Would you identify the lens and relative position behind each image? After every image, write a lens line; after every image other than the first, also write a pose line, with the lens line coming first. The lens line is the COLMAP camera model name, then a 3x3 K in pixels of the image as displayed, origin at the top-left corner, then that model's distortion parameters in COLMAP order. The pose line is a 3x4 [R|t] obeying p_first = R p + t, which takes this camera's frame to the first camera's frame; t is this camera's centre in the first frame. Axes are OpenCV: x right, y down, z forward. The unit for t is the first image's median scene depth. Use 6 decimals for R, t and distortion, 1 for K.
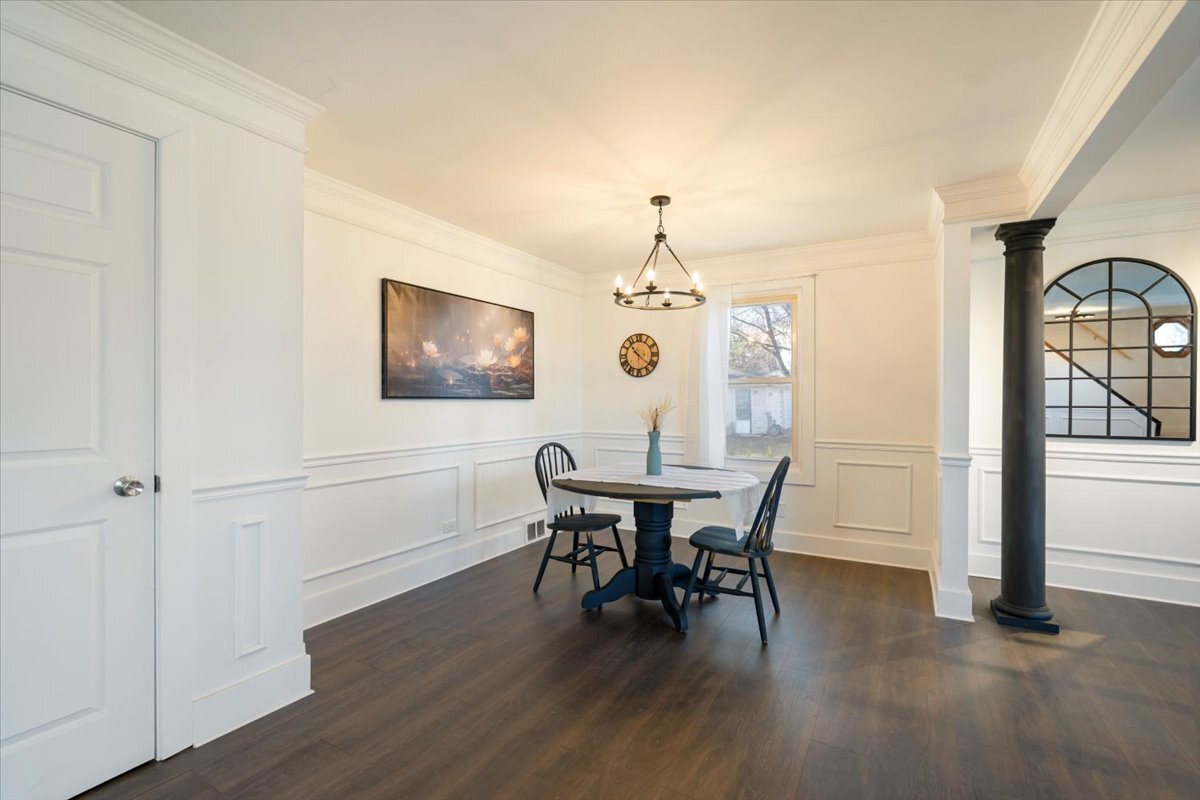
lens RADIAL K [[535.0, 0, 605.1], [0, 535.0, 406.6], [0, 0, 1]] dist [0.000188, 0.000003]
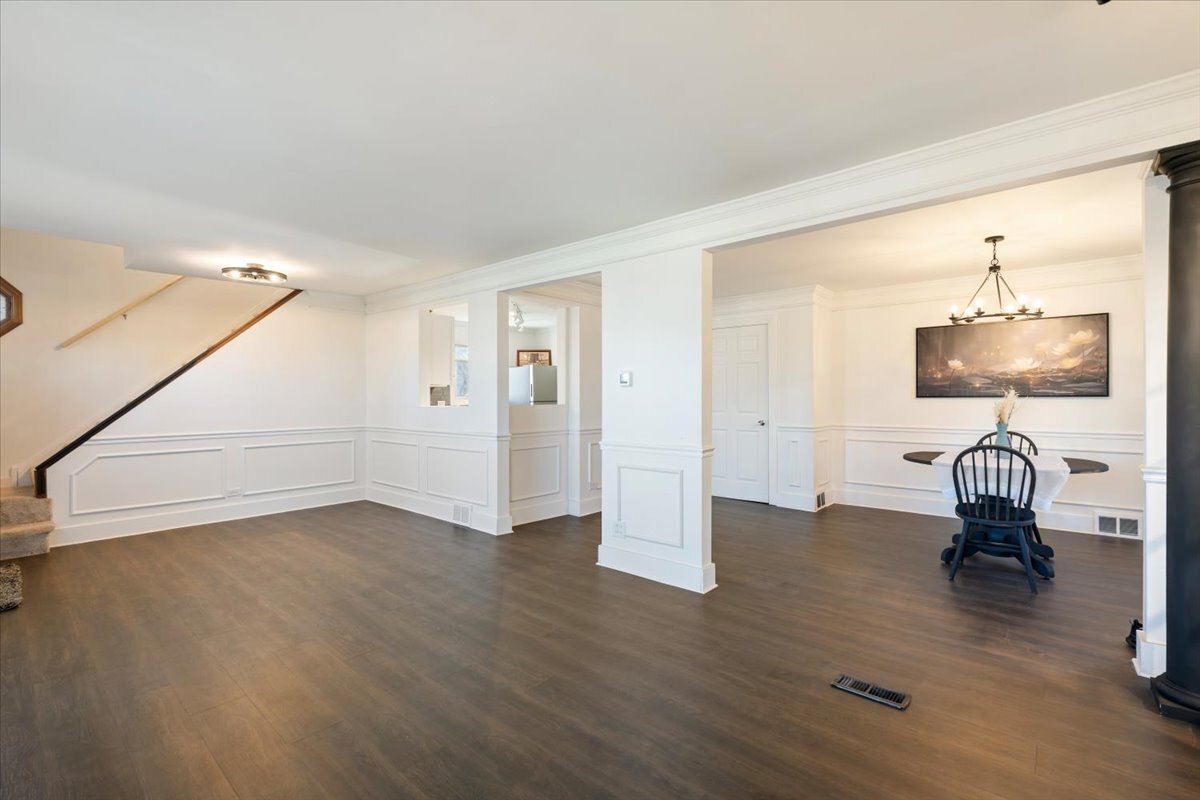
lens RADIAL K [[528.0, 0, 600.0], [0, 528.0, 400.0], [0, 0, 1]] dist [-0.007419, 0.000195]
pose [[-0.196254, -0.001163, -0.980552, 1.223455], [-0.009633, 0.999953, 0.000742, 0.001828], [0.980506, 0.009592, -0.196256, 0.275664]]
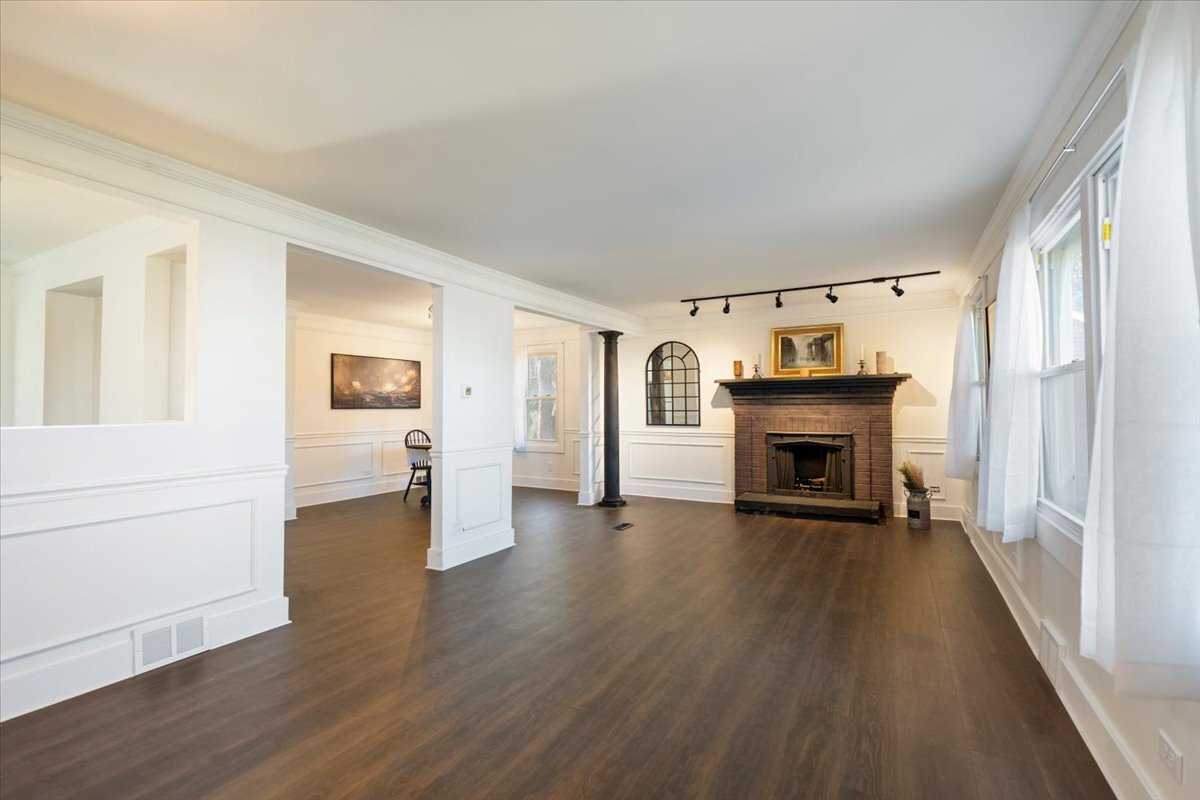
lens RADIAL K [[528.0, 0, 600.0], [0, 528.0, 400.0], [0, 0, 1]] dist [-0.007419, 0.000195]
pose [[0.999936, -0.006404, 0.009379, 0.544226], [0.006658, 0.999605, -0.027294, 0.012707], [-0.009201, 0.027354, 0.999583, -0.955321]]
